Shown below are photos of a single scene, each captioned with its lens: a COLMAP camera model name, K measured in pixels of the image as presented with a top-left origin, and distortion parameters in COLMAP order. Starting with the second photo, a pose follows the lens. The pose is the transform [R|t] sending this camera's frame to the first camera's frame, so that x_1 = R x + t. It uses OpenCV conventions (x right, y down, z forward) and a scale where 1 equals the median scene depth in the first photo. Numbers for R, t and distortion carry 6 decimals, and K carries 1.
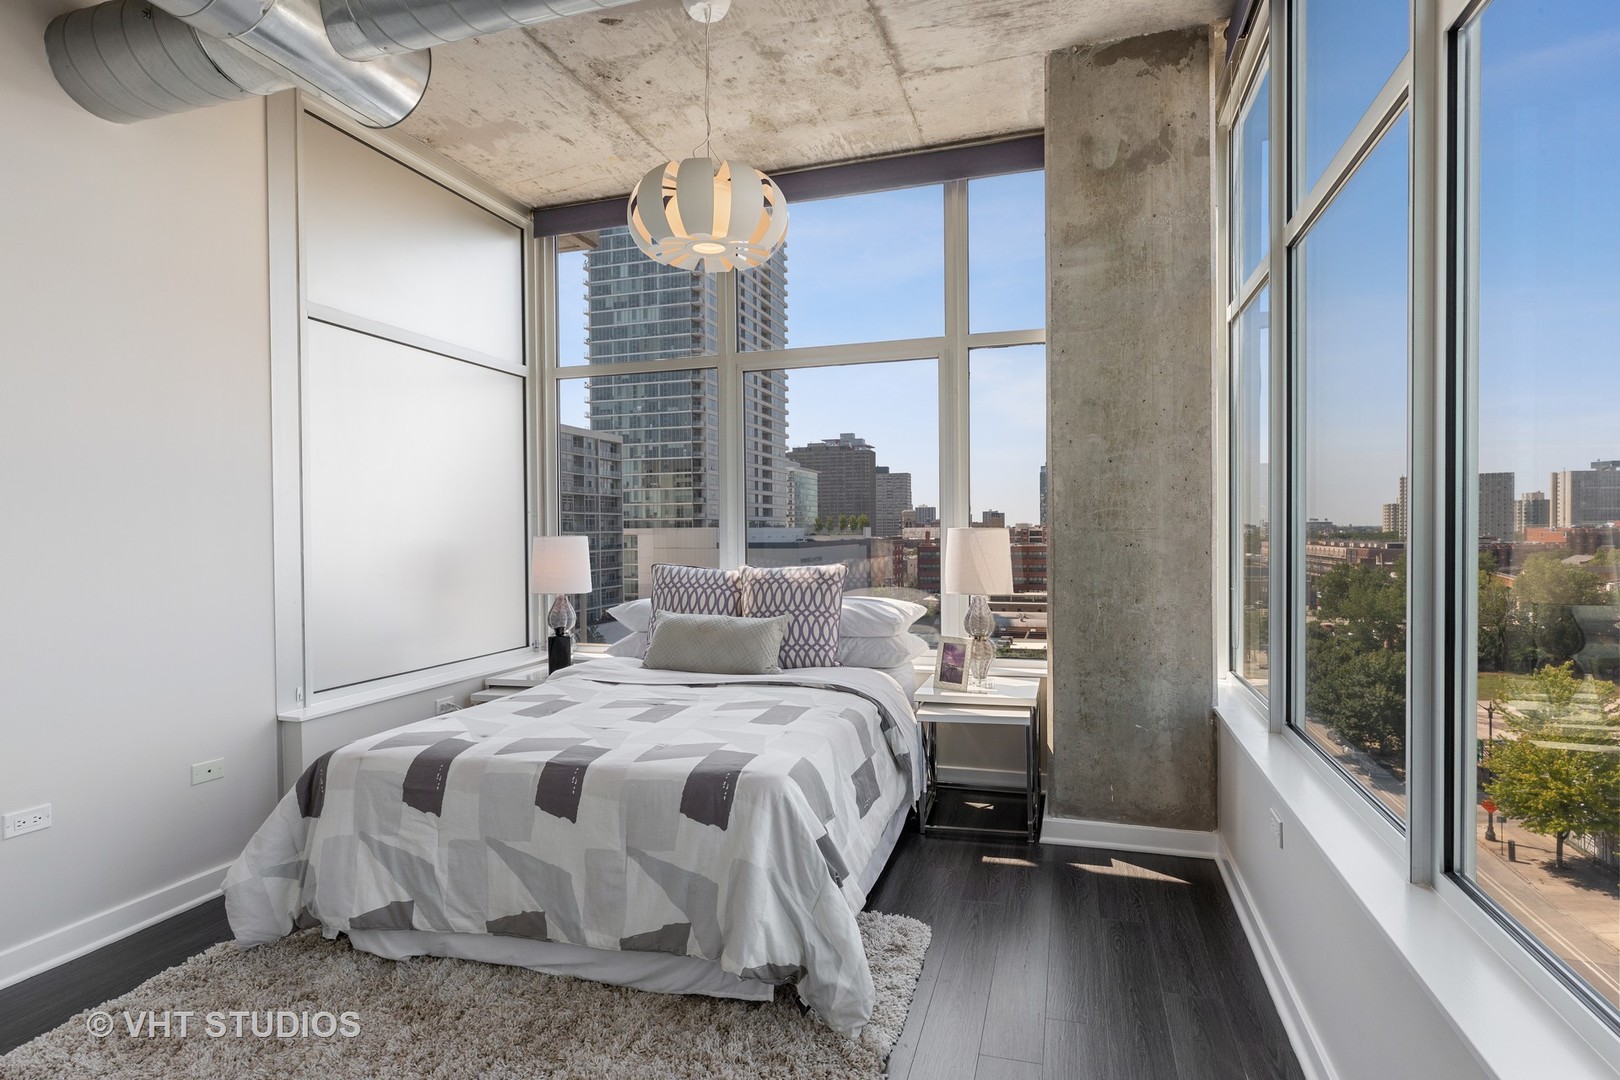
lens RADIAL K [[849.5, 0, 808.8], [0, 849.5, 529.9], [0, 0, 1]] dist [0.002185, 0.000718]
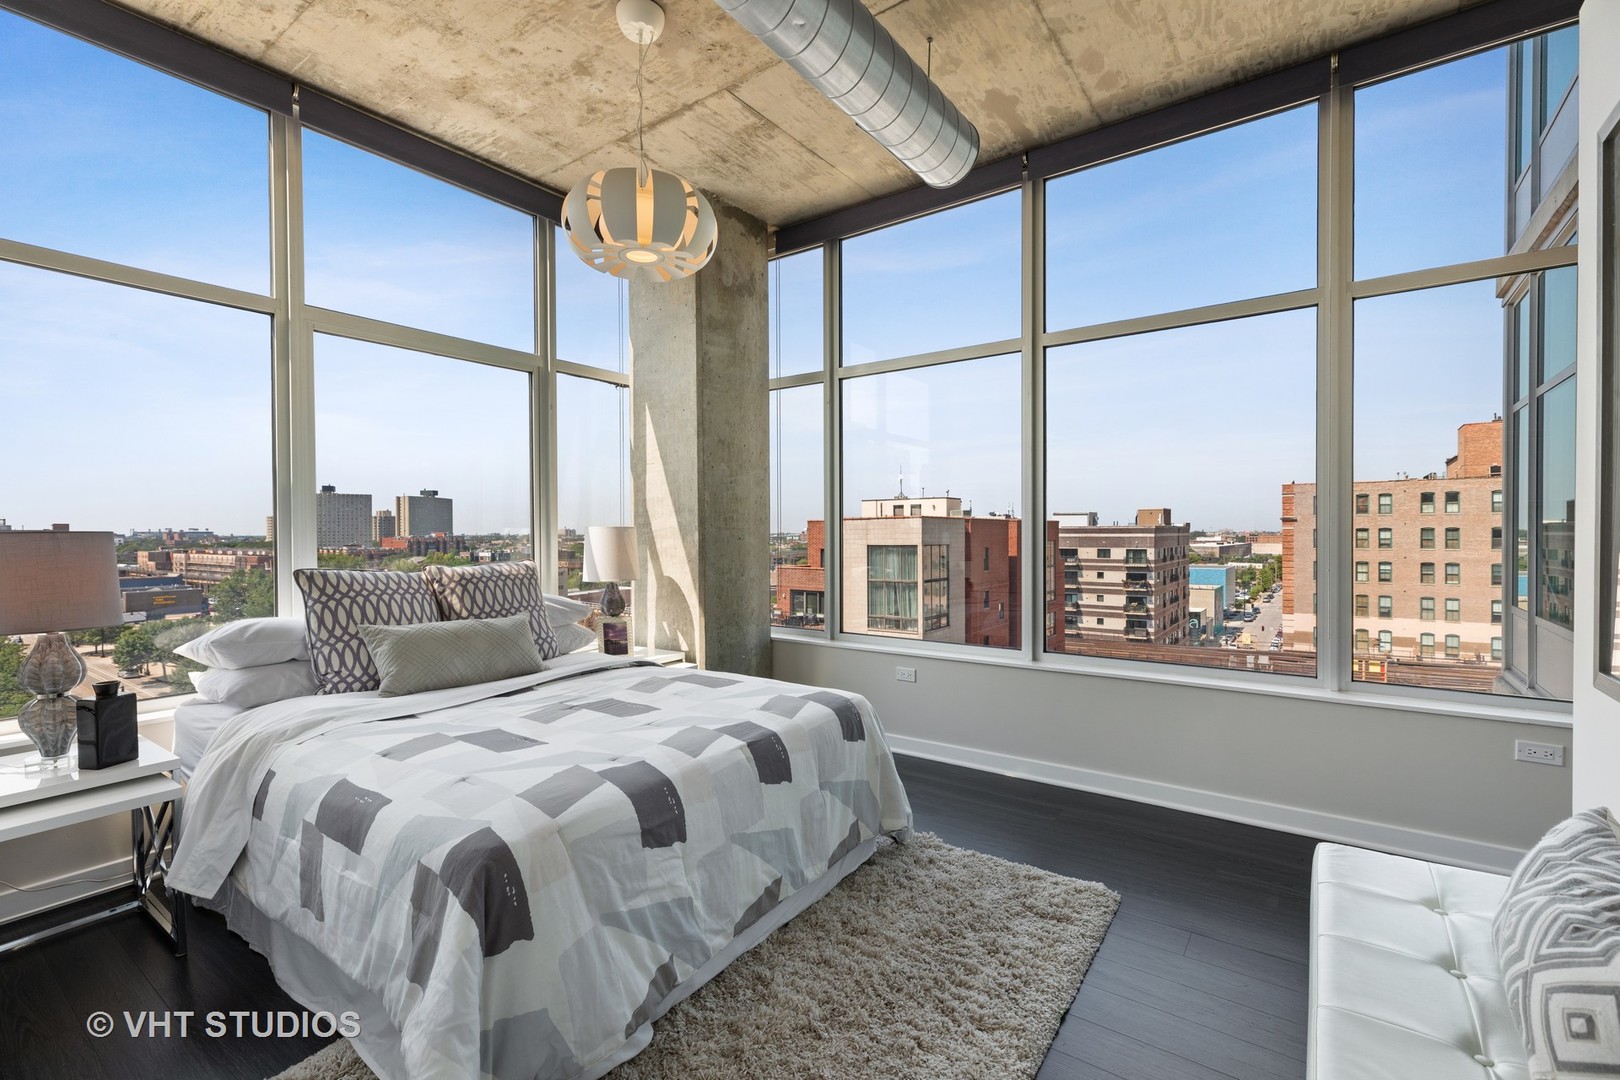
lens RADIAL K [[723.4, 0, 804.5], [0, 723.4, 531.5], [0, 0, 1]] dist [0.003190, -0.000276]
pose [[0.322983, 0.008559, 0.946366, -0.781429], [0.001476, 0.999953, -0.009547, 0.016705], [-0.946404, 0.004480, 0.322955, 0.452244]]
